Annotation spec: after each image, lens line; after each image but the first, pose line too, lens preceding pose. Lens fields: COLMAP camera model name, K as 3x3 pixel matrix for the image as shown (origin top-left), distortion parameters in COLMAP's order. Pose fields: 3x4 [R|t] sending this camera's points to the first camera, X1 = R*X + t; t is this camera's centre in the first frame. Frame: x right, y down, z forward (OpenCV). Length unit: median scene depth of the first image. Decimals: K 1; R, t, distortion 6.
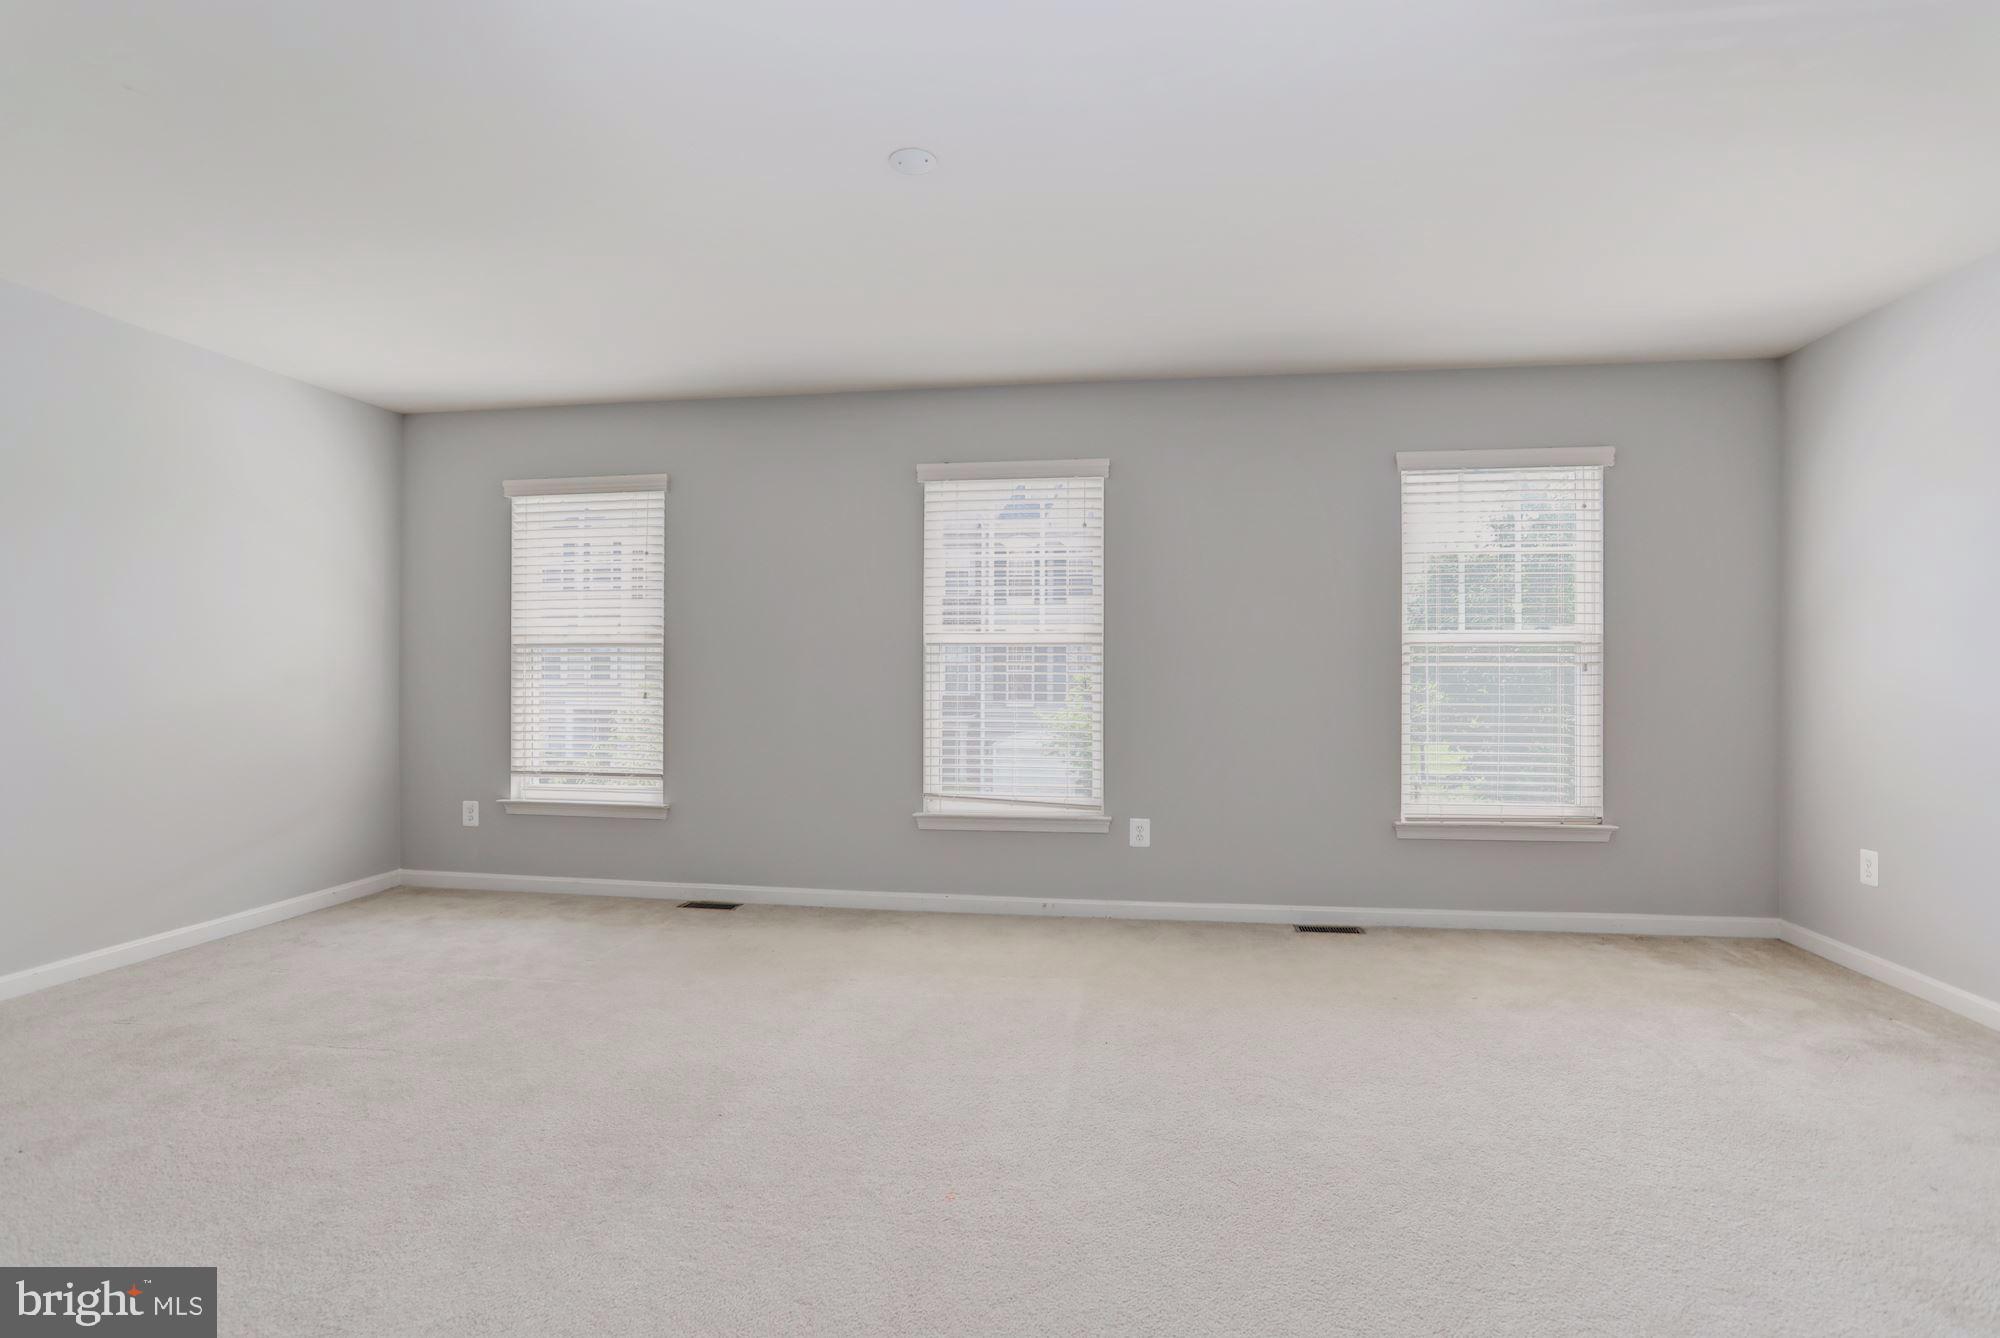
lens RADIAL K [[978.2, 0, 1000.0], [0, 978.2, 669.0], [0, 0, 1]] dist [-0.004532, -0.000279]
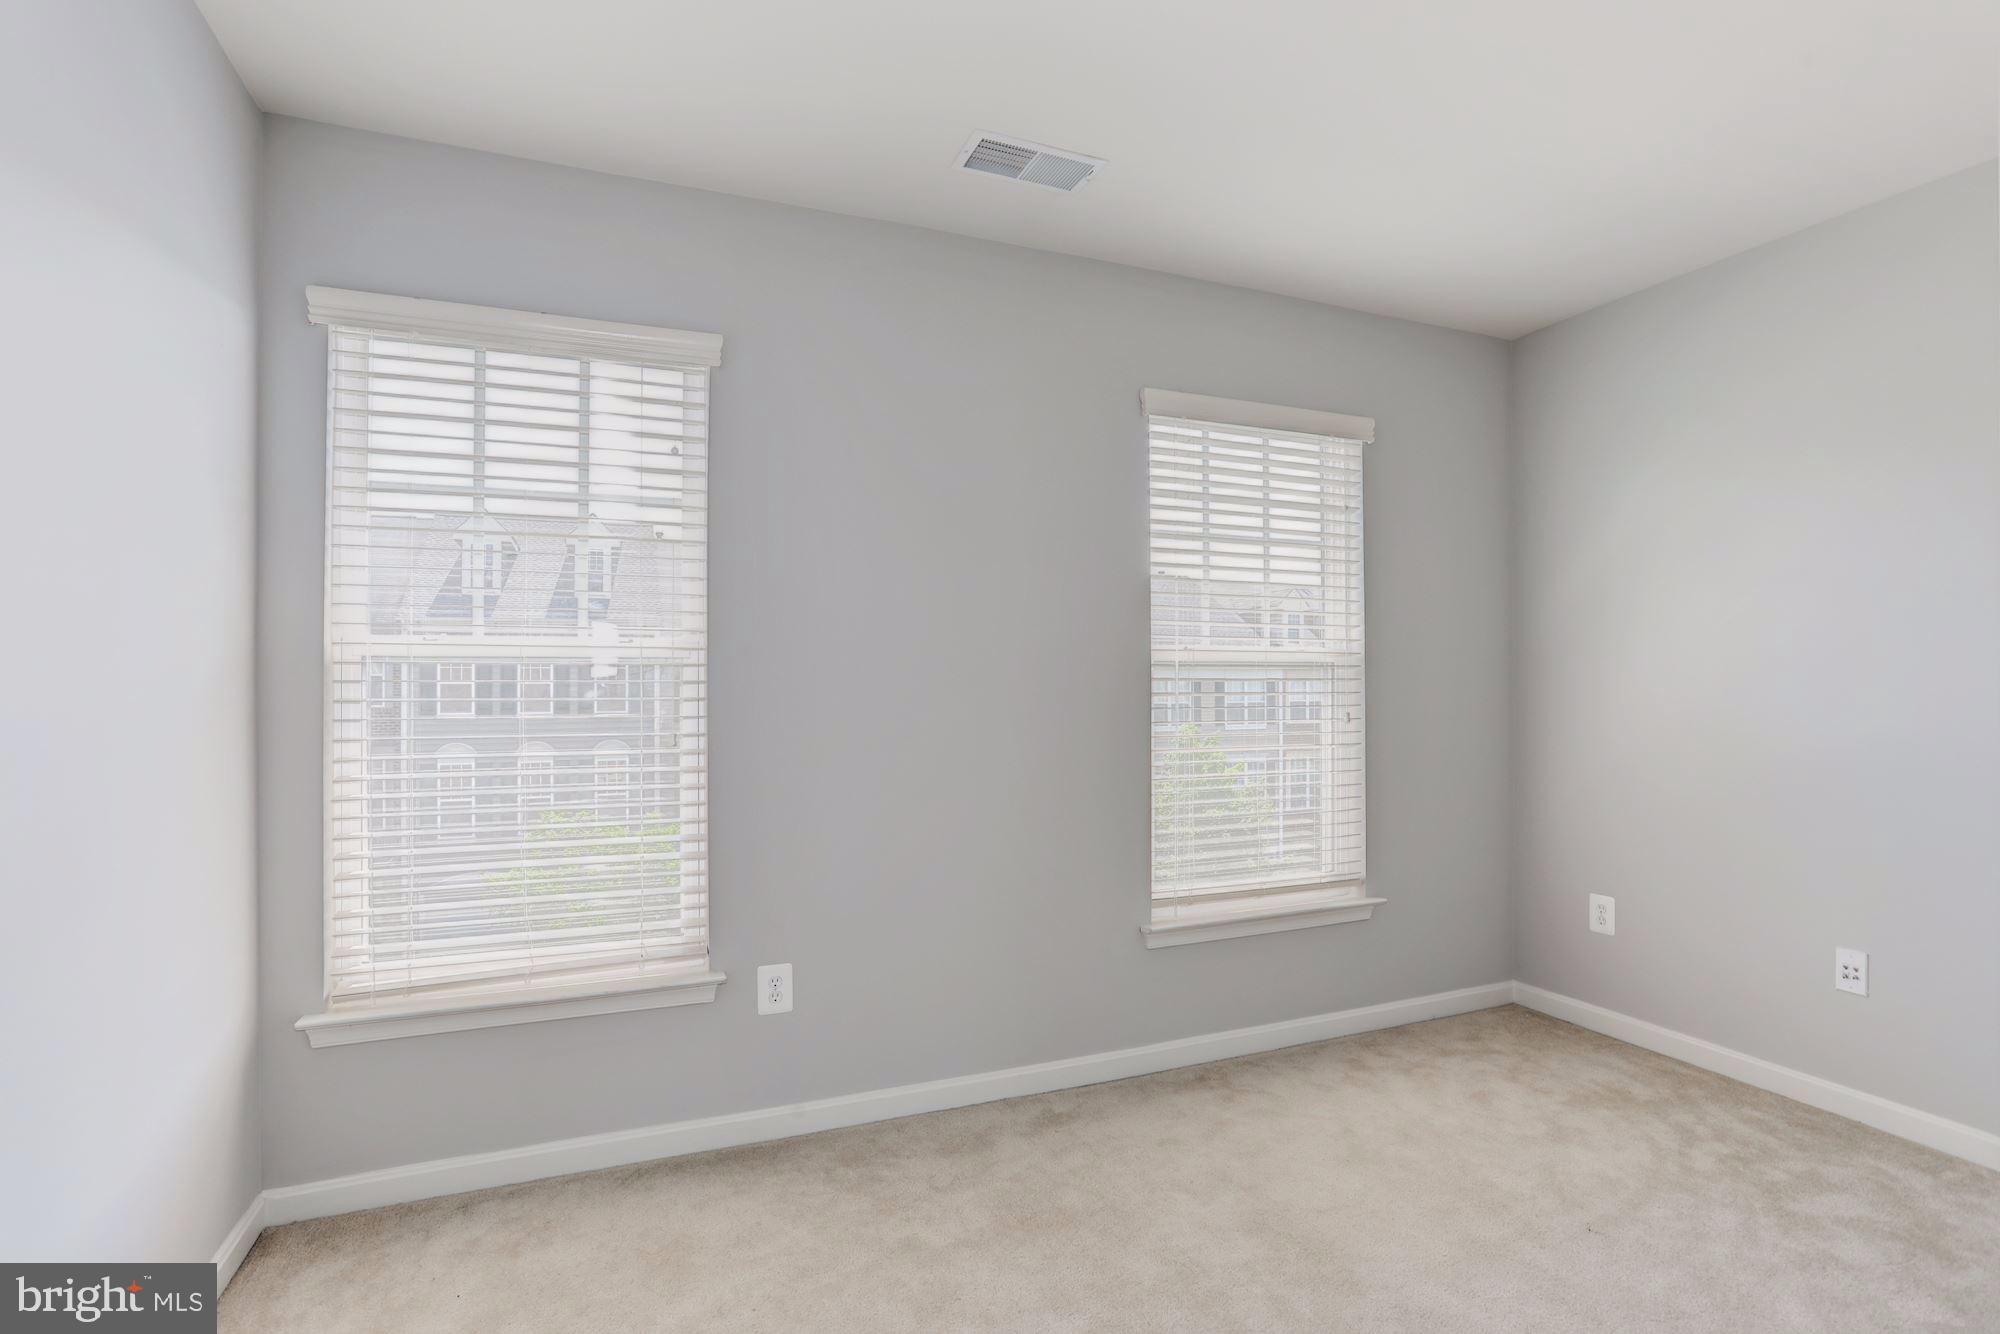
lens RADIAL K [[978.2, 0, 1000.0], [0, 978.2, 667.0], [0, 0, 1]] dist [-0.004532, -0.000279]
pose [[0.860273, -0.001040, 0.509832, -0.040728], [0.010856, 0.999809, -0.016278, -0.014153], [-0.509717, 0.019539, 0.860120, 0.454798]]
